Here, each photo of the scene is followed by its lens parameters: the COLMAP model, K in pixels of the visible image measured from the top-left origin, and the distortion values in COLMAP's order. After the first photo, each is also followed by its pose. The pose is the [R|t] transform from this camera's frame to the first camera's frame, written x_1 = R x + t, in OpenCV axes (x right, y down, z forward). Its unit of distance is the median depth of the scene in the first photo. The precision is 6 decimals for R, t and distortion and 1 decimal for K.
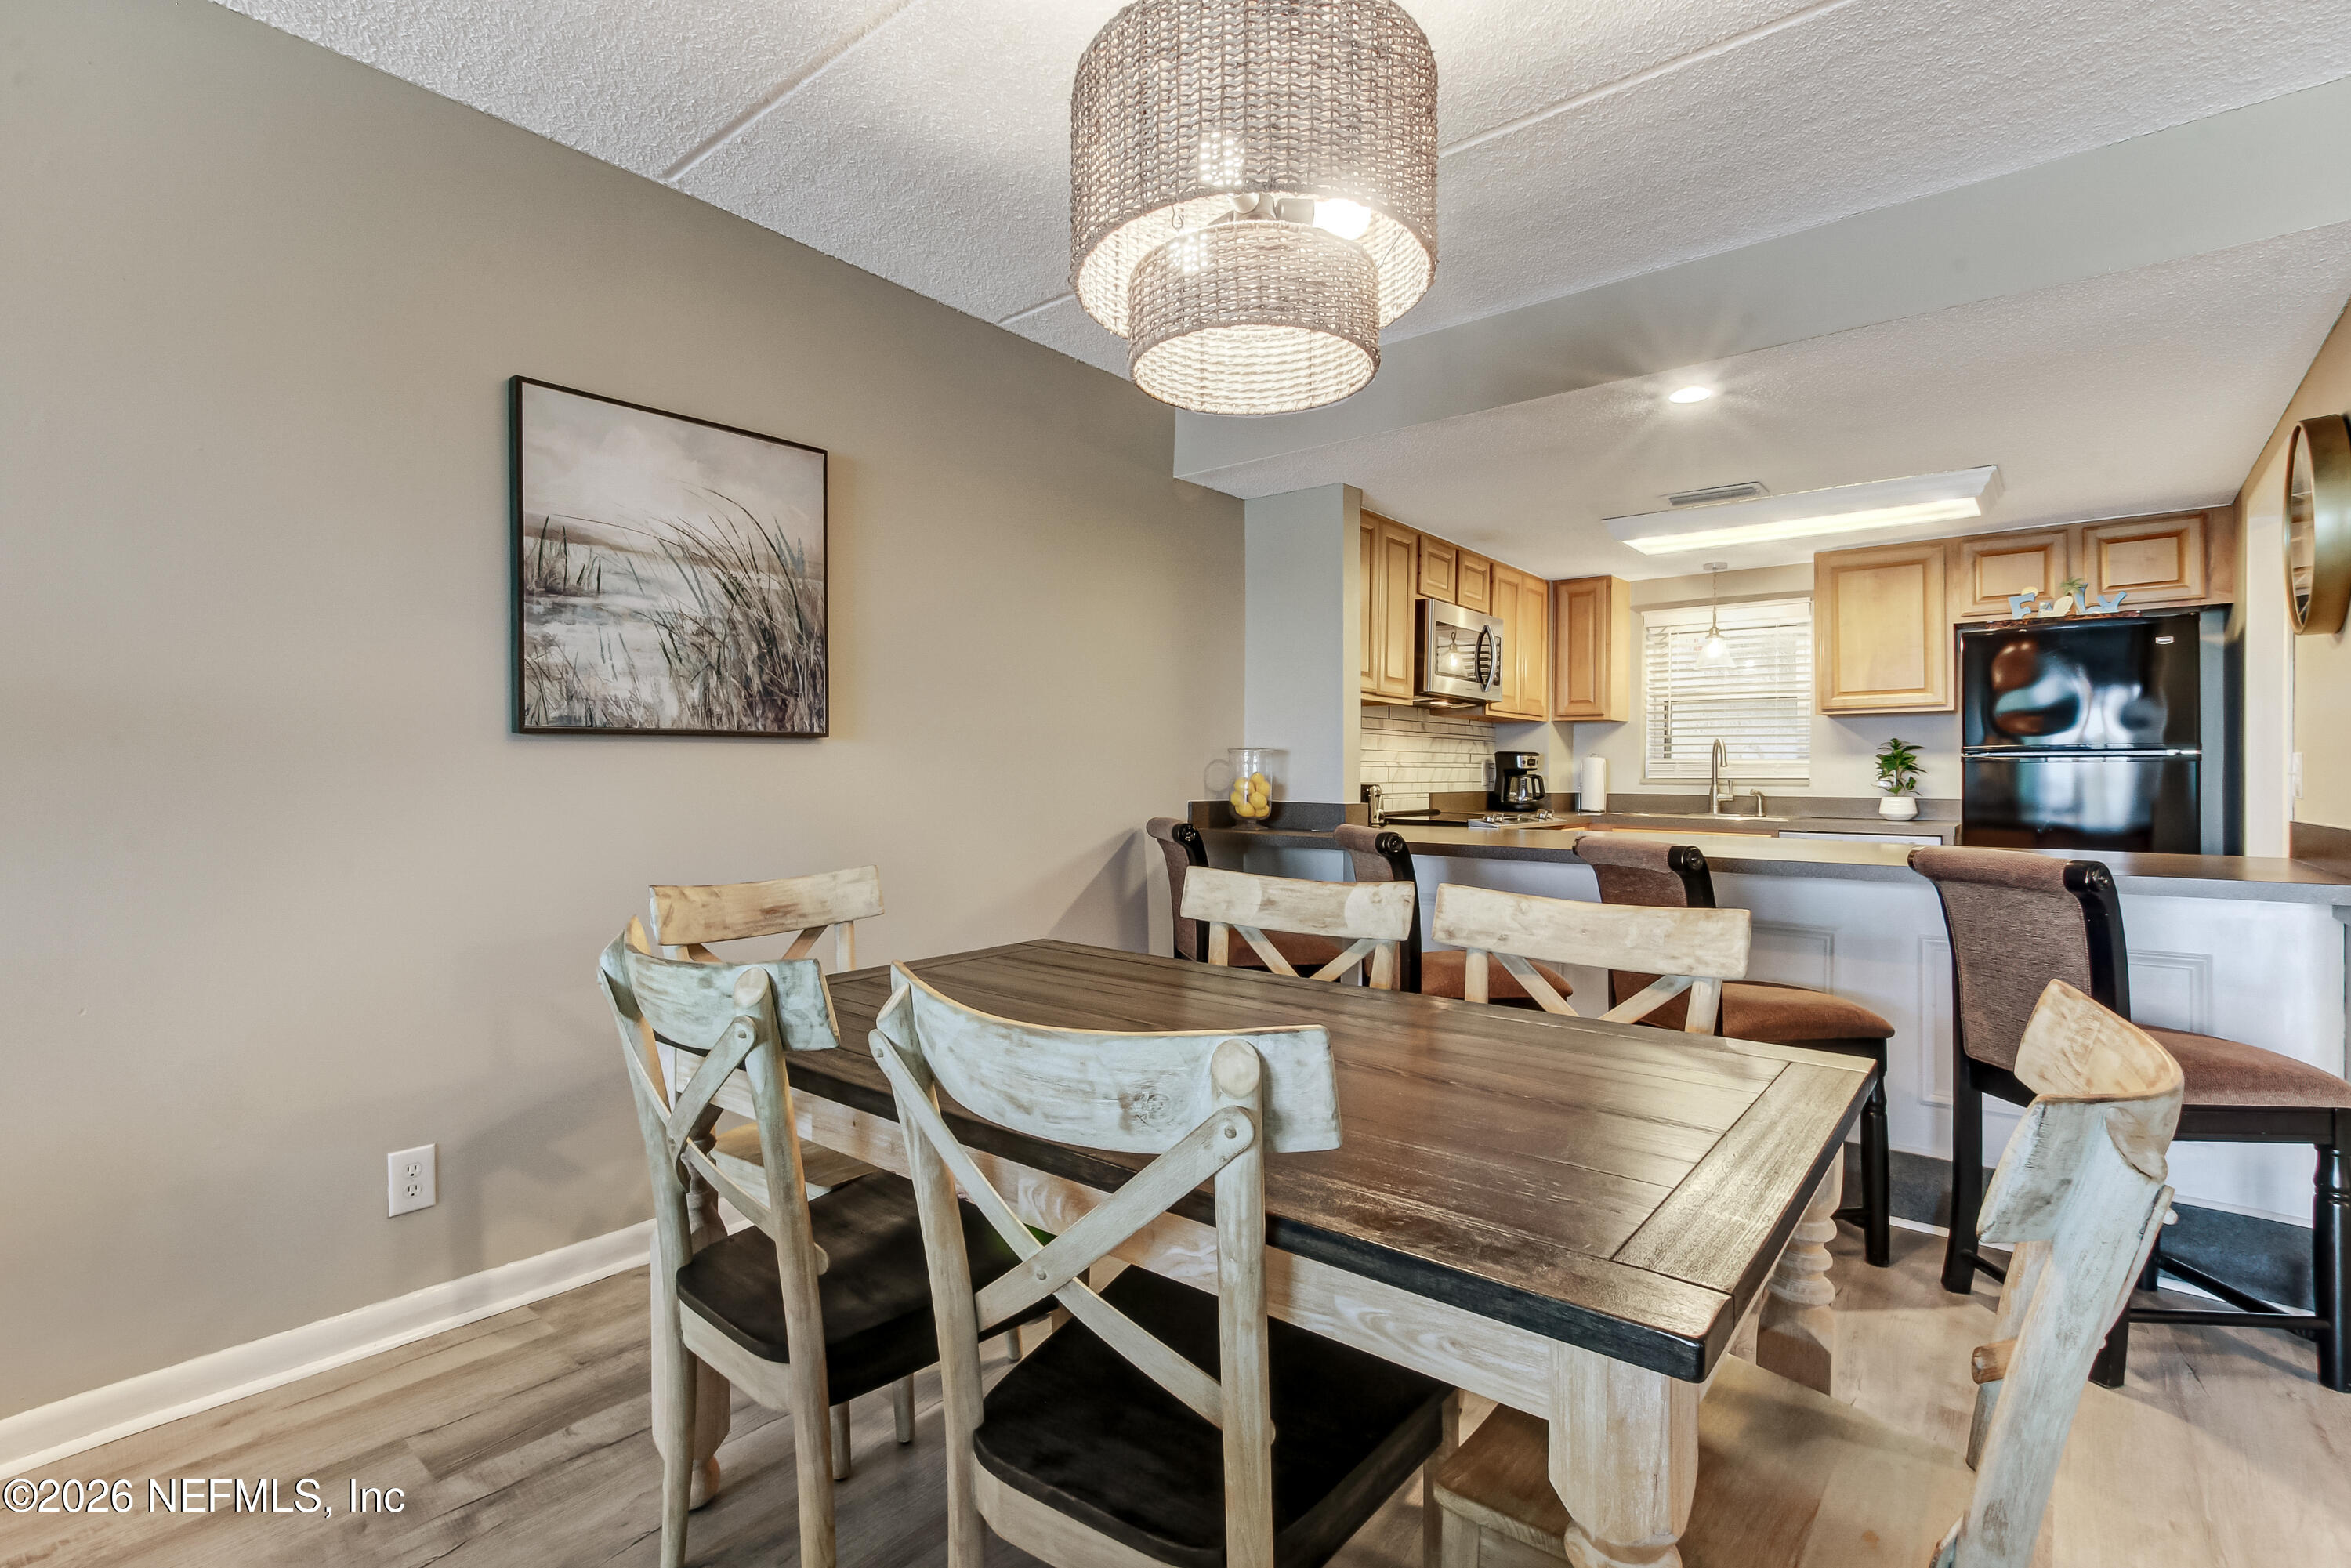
lens RADIAL K [[1104.3, 0, 1175.5], [0, 1104.3, 784.0], [0, 0, 1]] dist [-0.002005, 0.000229]
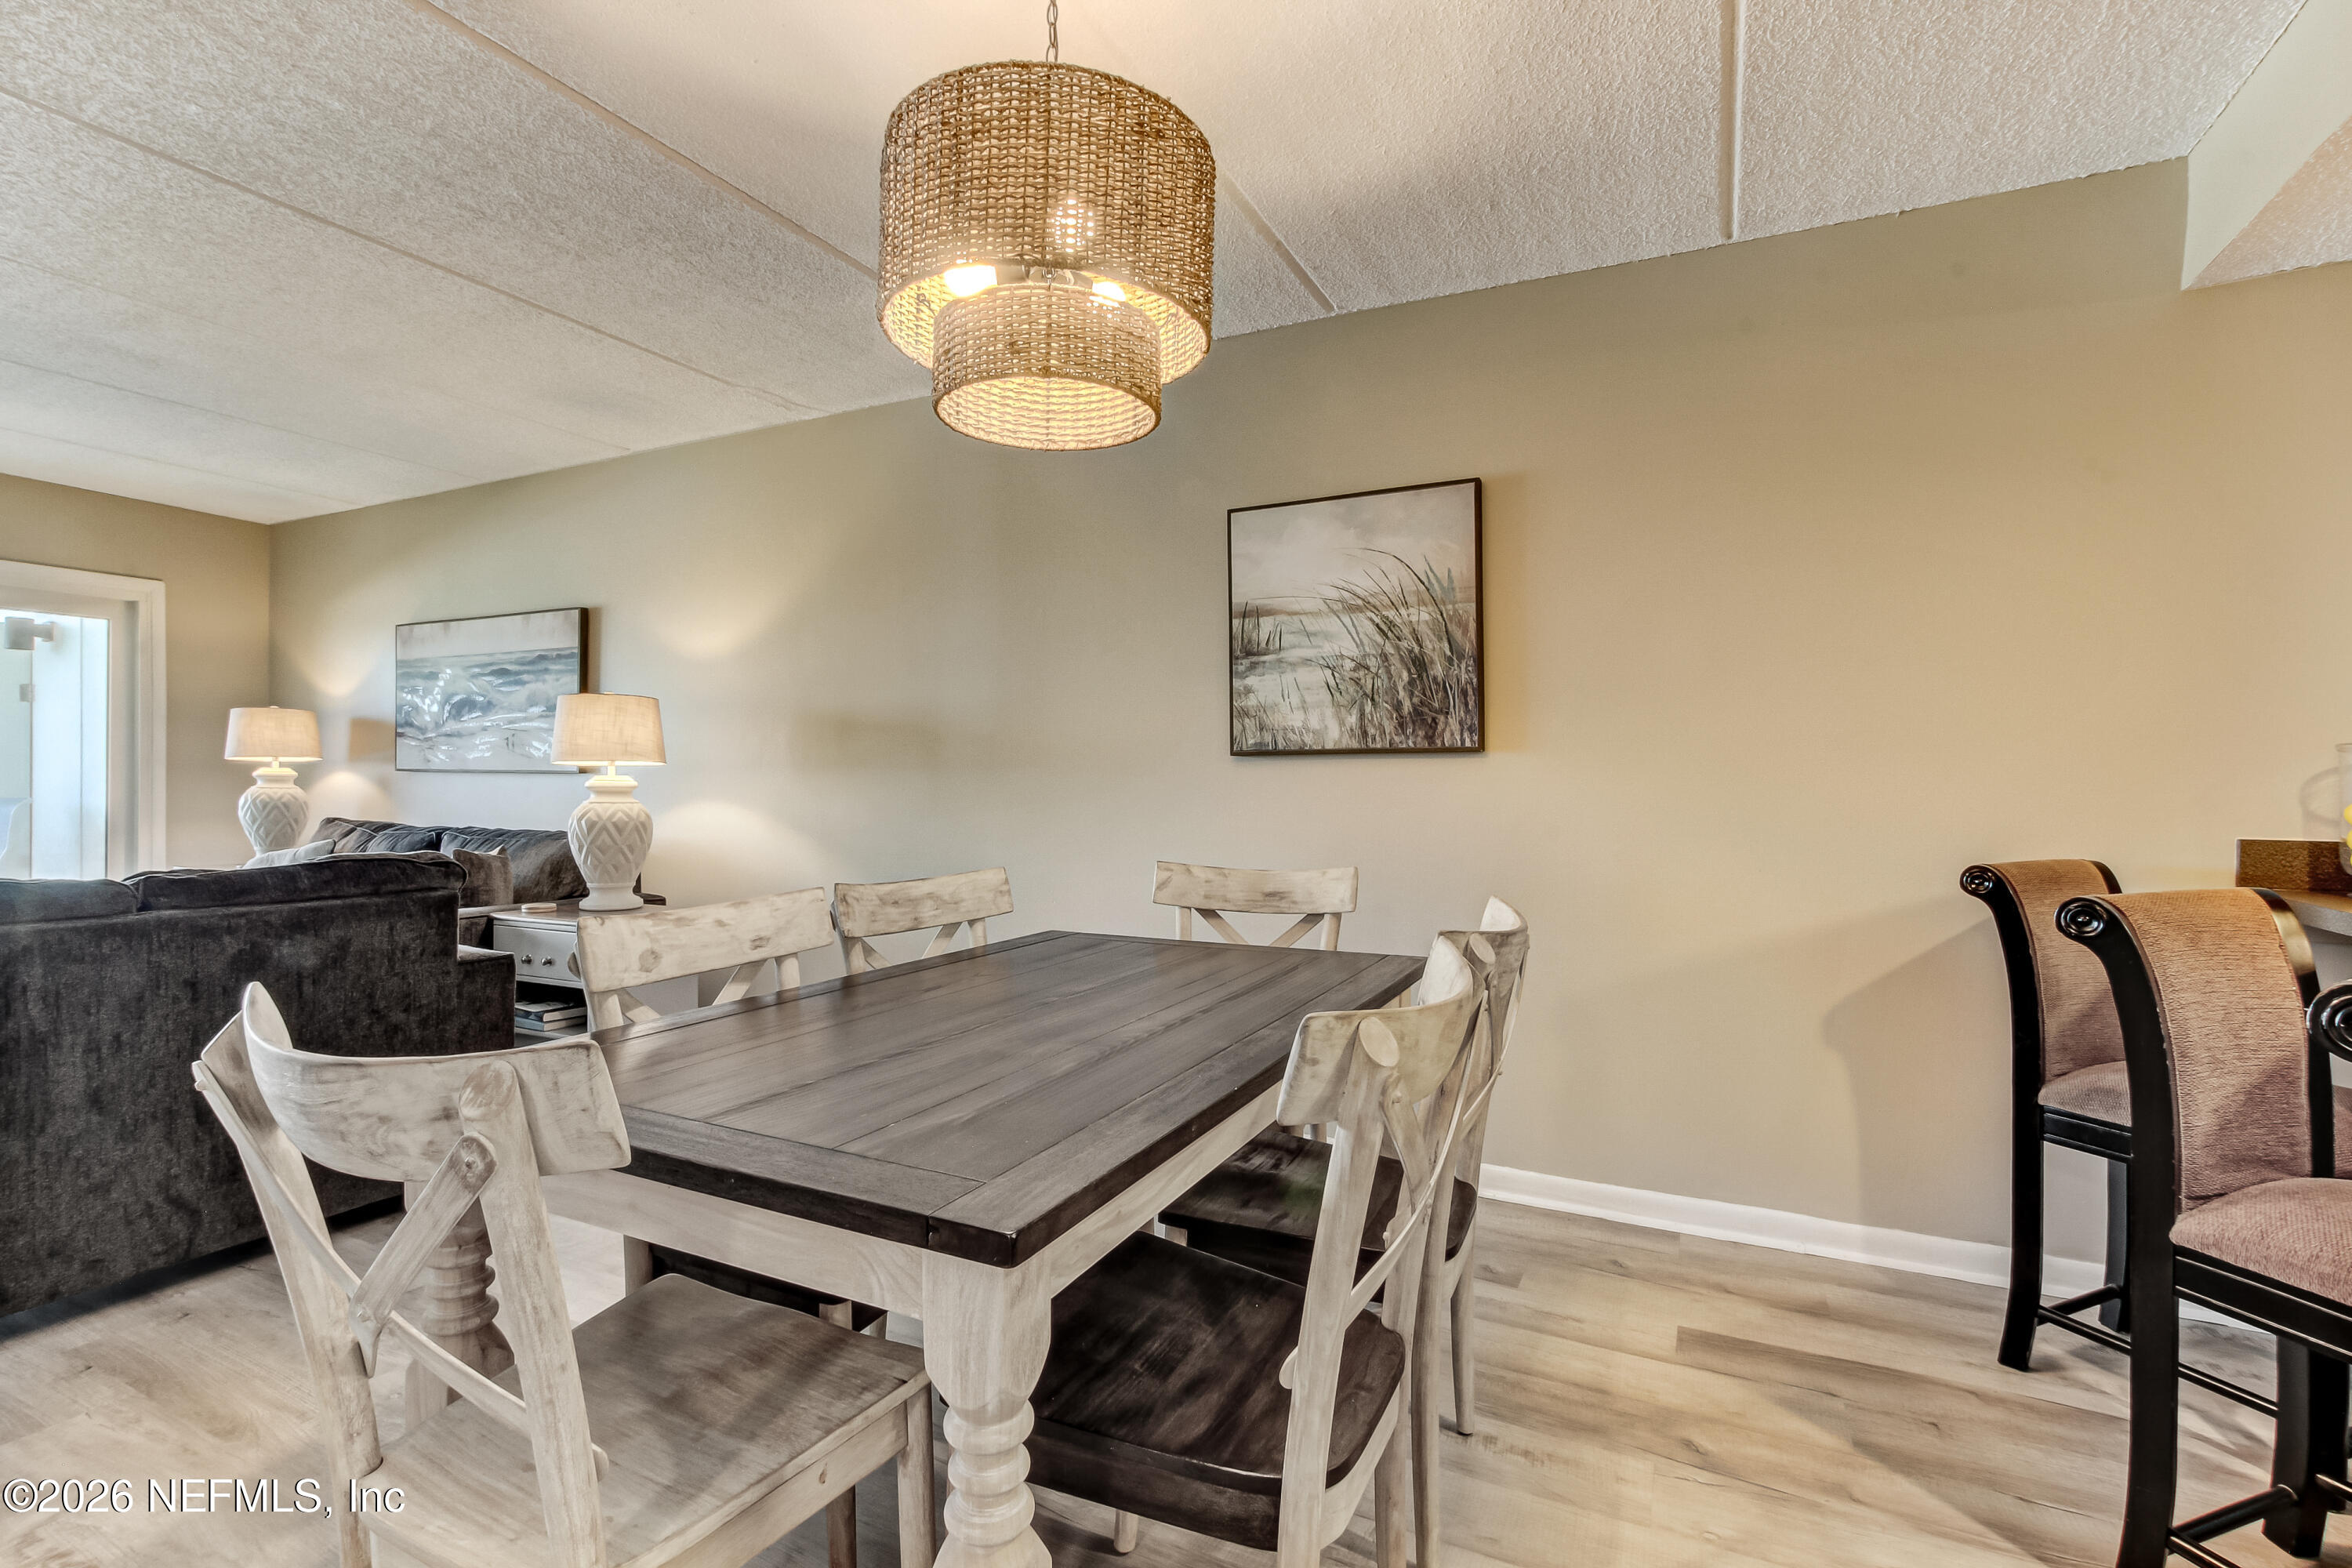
lens RADIAL K [[1104.8, 0, 1176.0], [0, 1104.8, 784.0], [0, 0, 1]] dist [-0.002005, 0.000229]
pose [[0.231346, 0.002194, -0.972869, 0.709694], [-0.014663, 0.999892, -0.001232, -0.005941], [0.972761, 0.014551, 0.231353, 0.533301]]
